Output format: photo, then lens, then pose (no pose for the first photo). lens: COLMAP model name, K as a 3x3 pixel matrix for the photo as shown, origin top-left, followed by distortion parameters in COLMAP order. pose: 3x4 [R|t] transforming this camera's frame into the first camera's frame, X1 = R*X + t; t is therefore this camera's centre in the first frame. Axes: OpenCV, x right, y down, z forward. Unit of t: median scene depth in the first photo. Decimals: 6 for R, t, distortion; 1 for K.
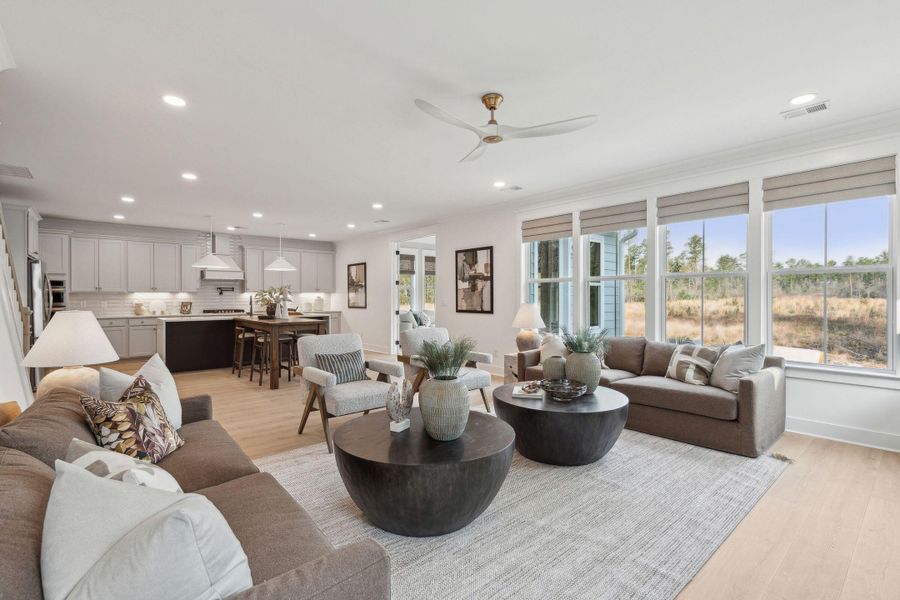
lens RADIAL K [[411.4, 0, 444.4], [0, 411.4, 297.4], [0, 0, 1]] dist [-0.005666, -0.000505]
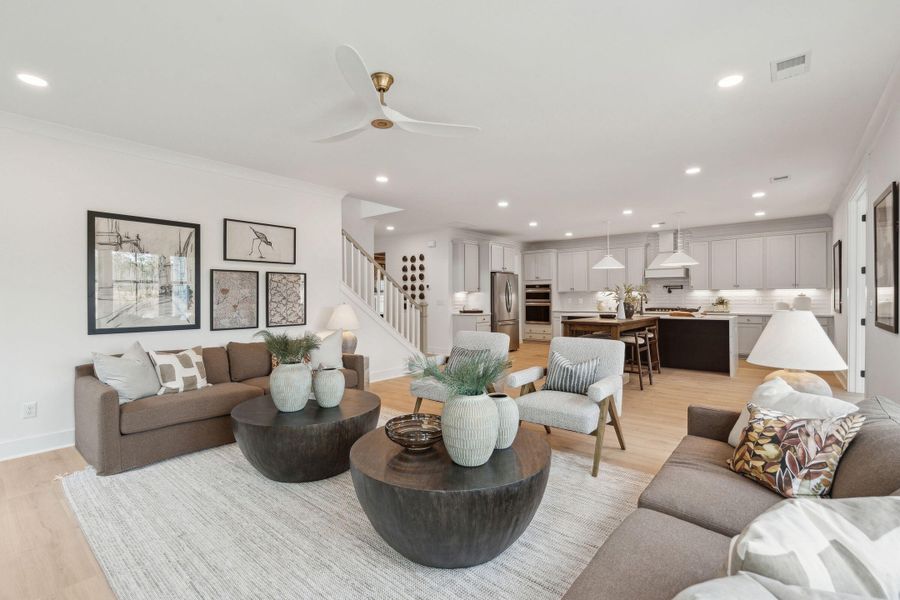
lens RADIAL K [[411.4, 0, 453.0], [0, 411.4, 300.3], [0, 0, 1]] dist [-0.005666, -0.000505]
pose [[0.176828, 0.009750, -0.984193, 0.358104], [0.005222, 0.999928, 0.010844, -0.002064], [0.984228, -0.007057, 0.176765, 0.343133]]
